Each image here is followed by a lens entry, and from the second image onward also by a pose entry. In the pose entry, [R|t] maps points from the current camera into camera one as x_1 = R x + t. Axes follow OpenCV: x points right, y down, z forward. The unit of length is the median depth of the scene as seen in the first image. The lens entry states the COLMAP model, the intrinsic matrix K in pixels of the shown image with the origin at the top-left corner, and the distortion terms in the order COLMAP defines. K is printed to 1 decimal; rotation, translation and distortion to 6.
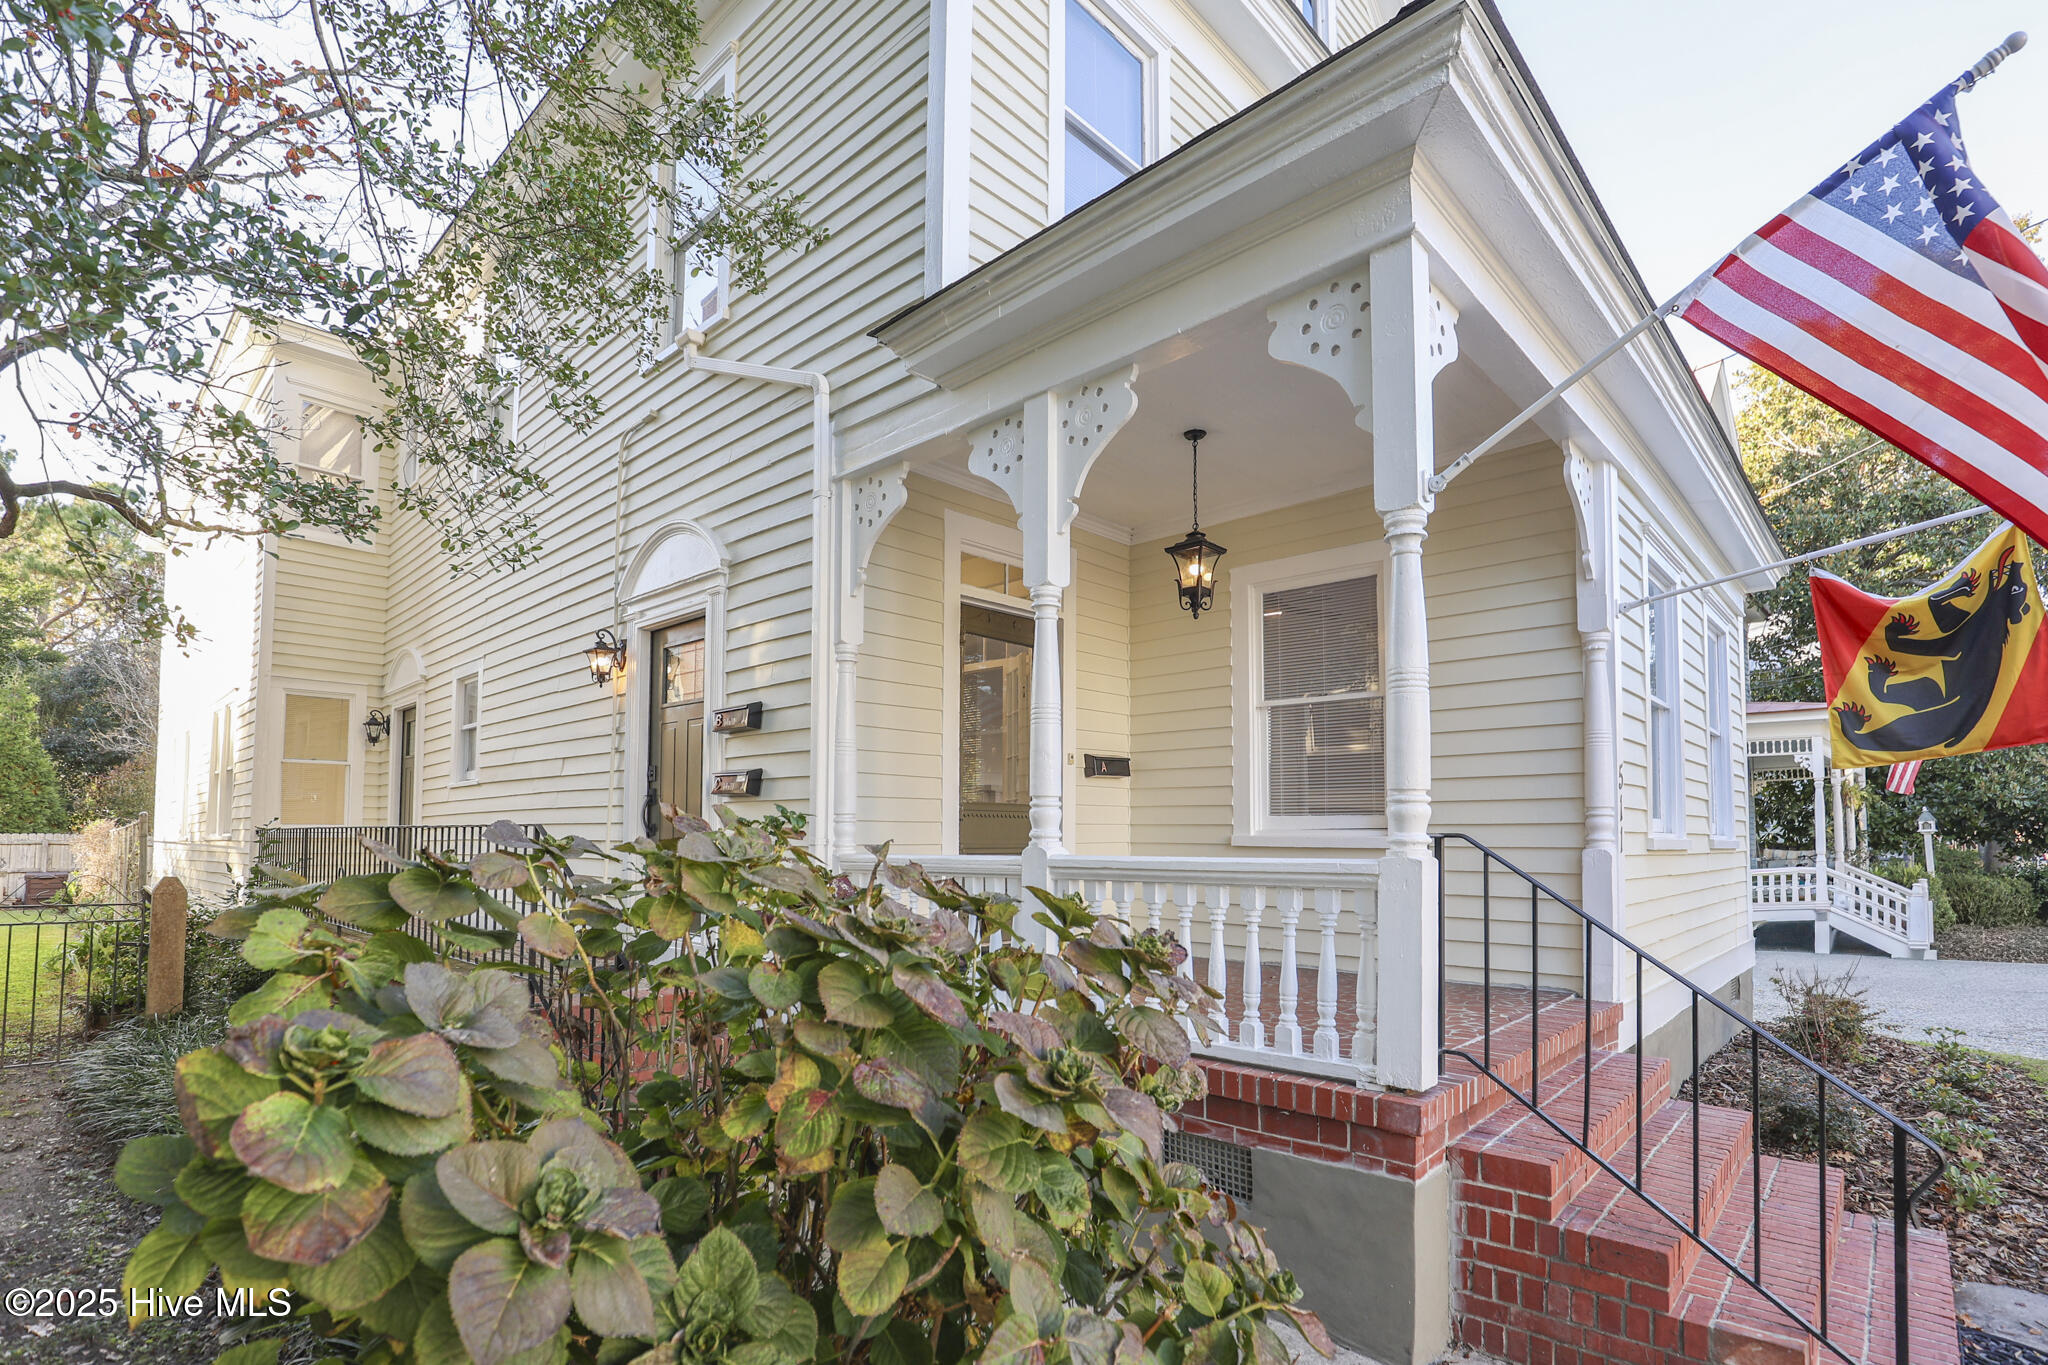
lens RADIAL K [[942.4, 0, 943.3], [0, 942.4, 778.8], [0, 0, 1]] dist [-0.025636, 0.000537]
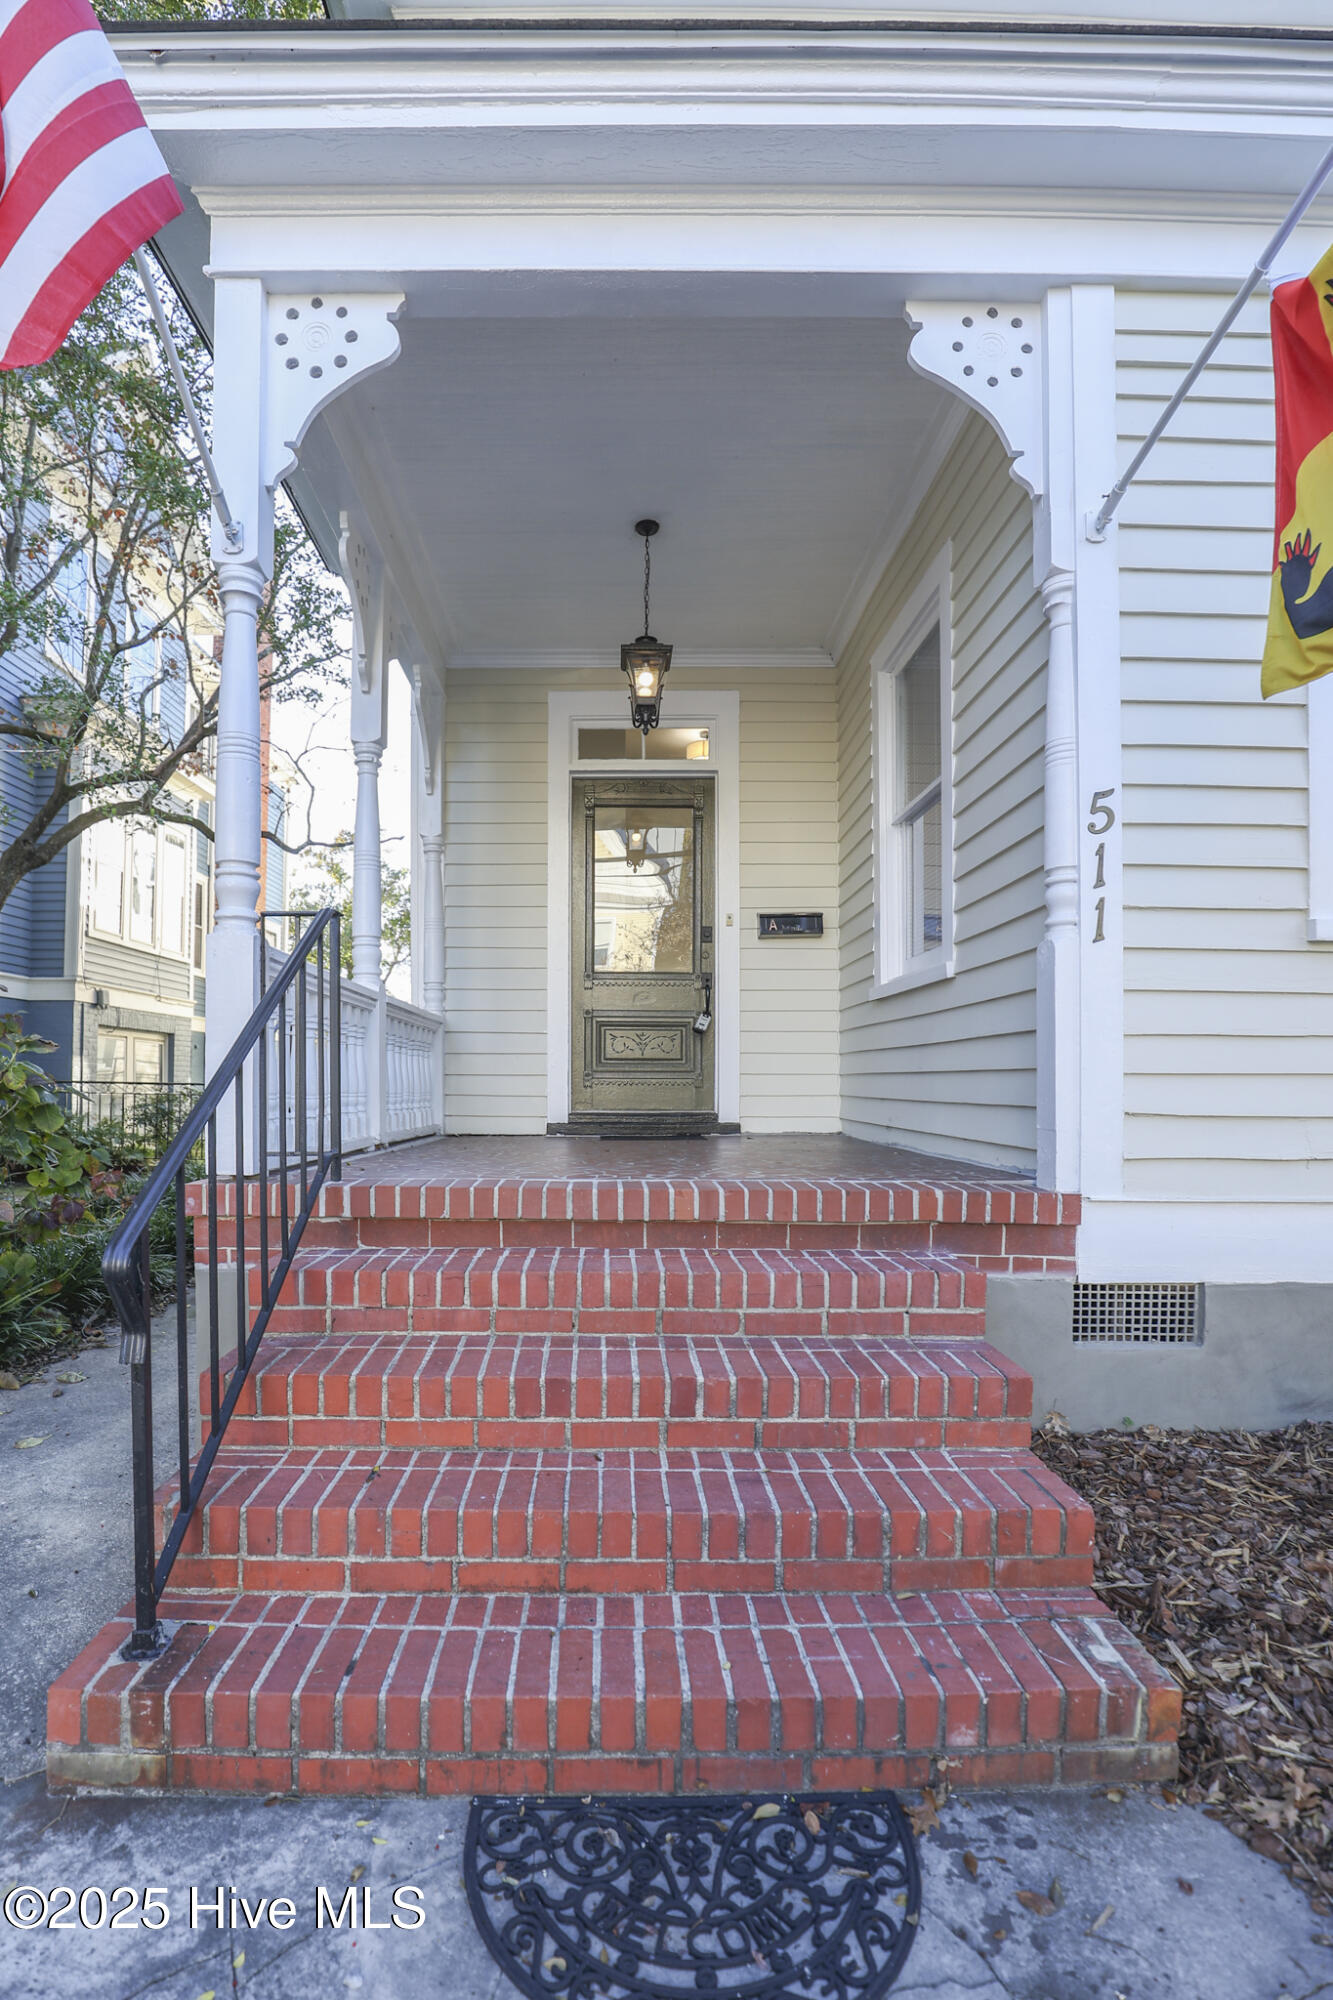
lens RADIAL K [[911.7, 0, 641.1], [0, 911.7, 1062.8], [0, 0, 1]] dist [-0.026180, 0.000500]
pose [[0.730736, -0.015508, -0.682484, 0.869358], [0.036306, 0.999210, 0.016168, 0.129416], [0.681694, -0.036593, 0.730722, 0.370816]]
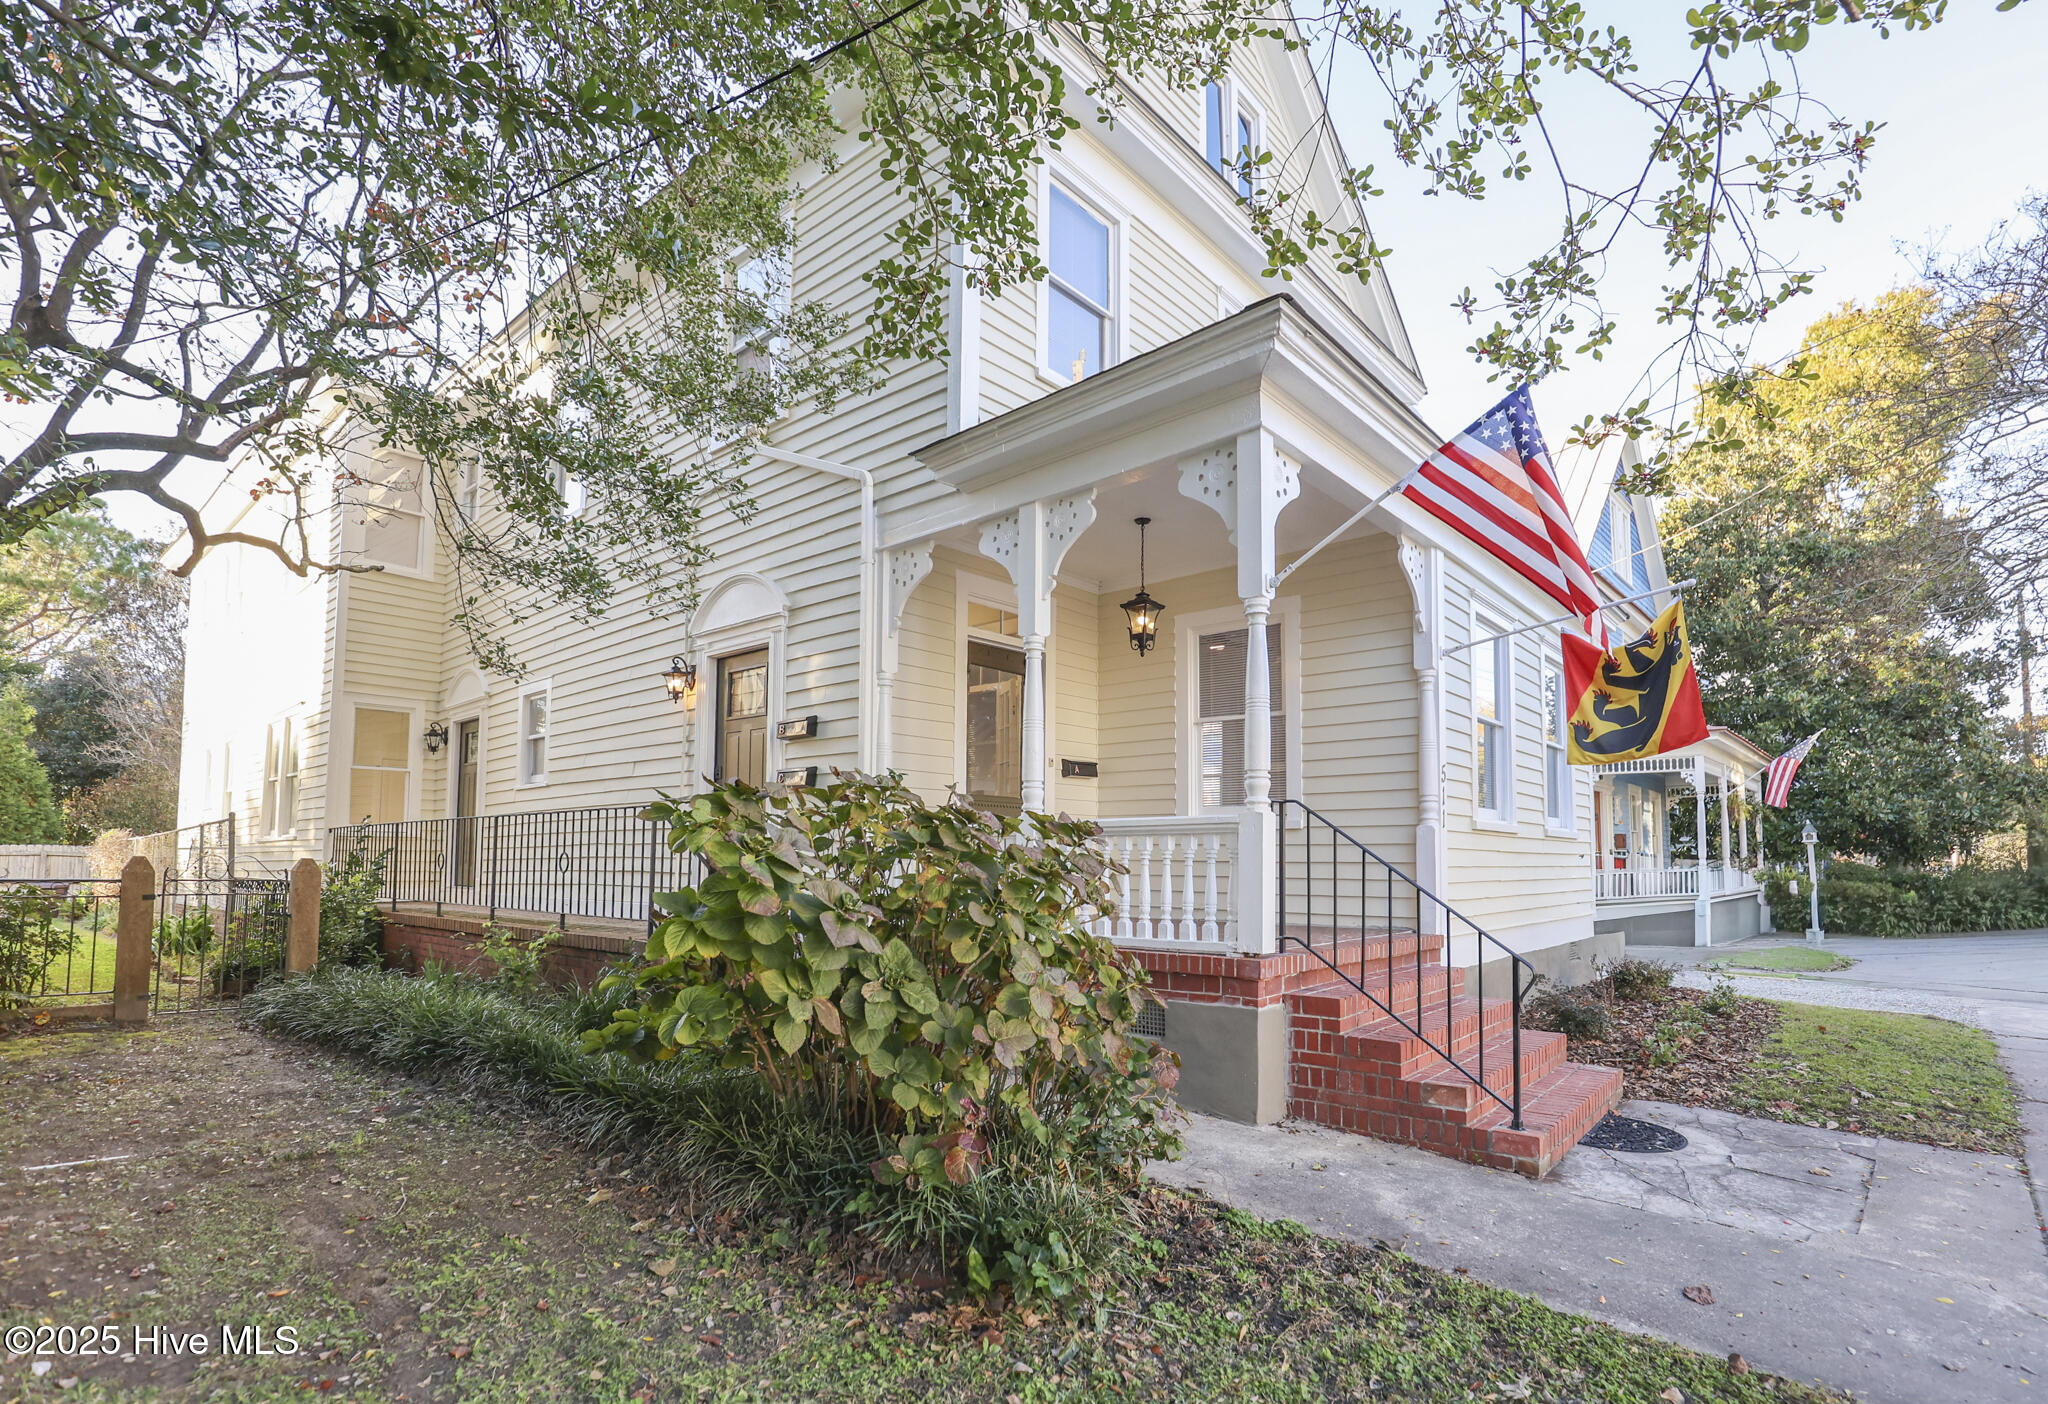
lens RADIAL K [[969.9, 0, 961.2], [0, 969.9, 795.8], [0, 0, 1]] dist [-0.034661, 0.000060]
pose [[0.999235, 0.005074, 0.038770, -0.048757], [-0.004842, 0.999970, -0.006078, 0.042308], [-0.038800, 0.005886, 0.999230, -0.400883]]
